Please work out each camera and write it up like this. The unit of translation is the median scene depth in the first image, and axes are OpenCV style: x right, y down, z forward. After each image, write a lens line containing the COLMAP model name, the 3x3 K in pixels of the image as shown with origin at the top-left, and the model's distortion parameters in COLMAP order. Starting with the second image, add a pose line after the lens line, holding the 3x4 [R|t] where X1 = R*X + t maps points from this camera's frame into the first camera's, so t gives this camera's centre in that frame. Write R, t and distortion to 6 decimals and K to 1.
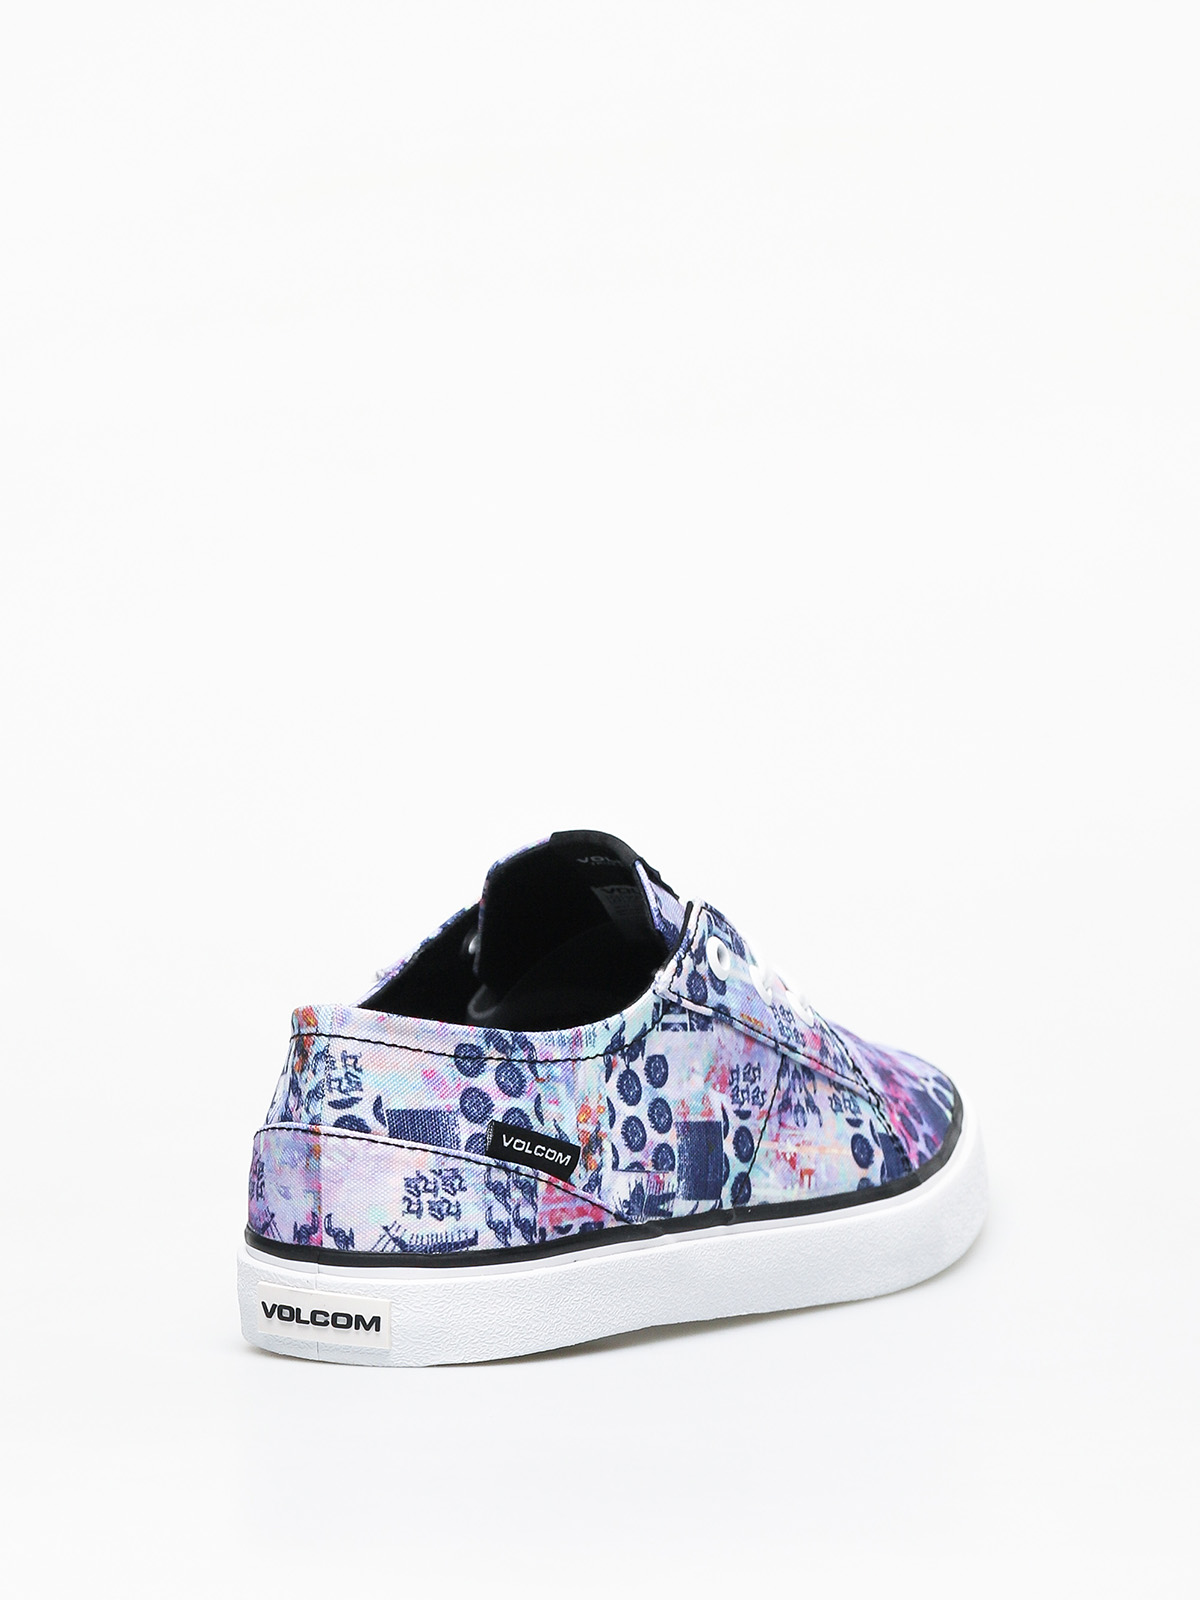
lens RADIAL K [[7025.3, 0, 600.0], [0, 7025.3, 800.0], [0, 0, 1]] dist [0.138966, -2.386009]
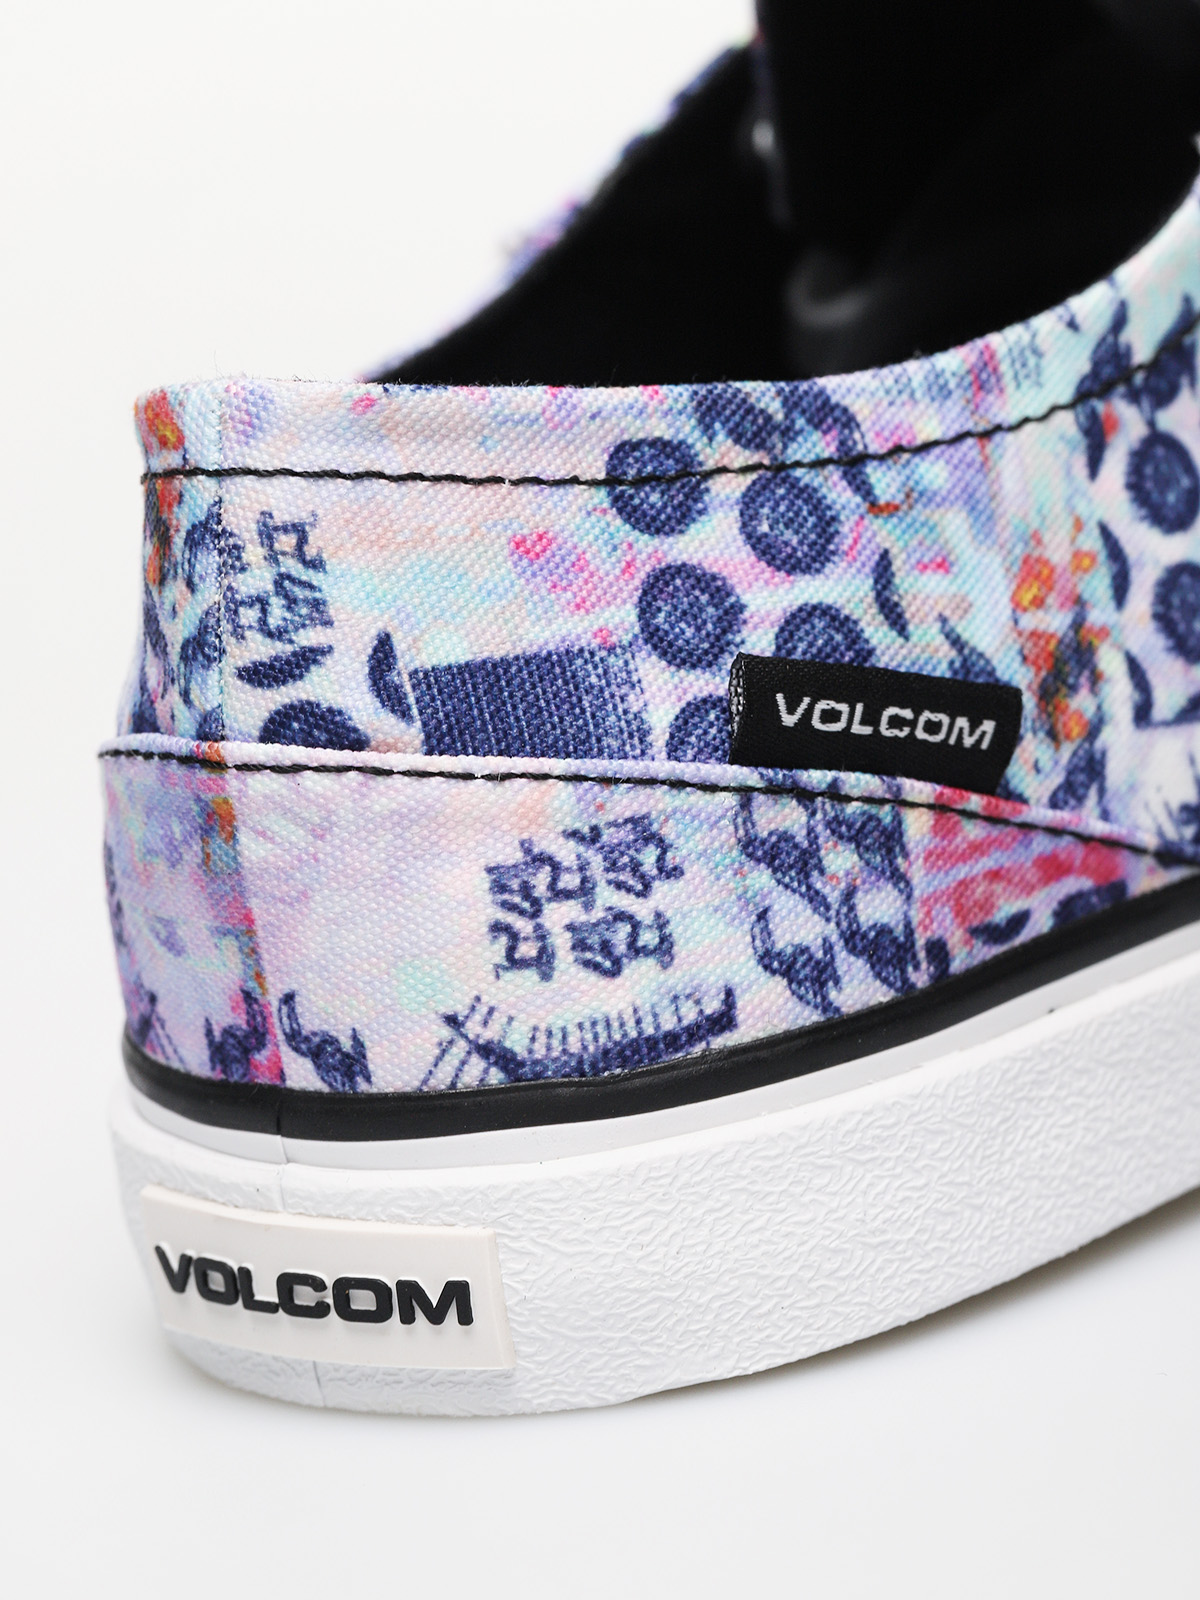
lens RADIAL K [[7025.3, 0, 600.0], [0, 7025.3, 800.0], [0, 0, 1]] dist [0.138966, -2.386009]
pose [[0.983915, -0.114412, -0.137194, 0.023746], [0.130438, 0.984864, 0.114143, 0.012877], [0.122058, -0.130203, 0.983946, 0.665261]]
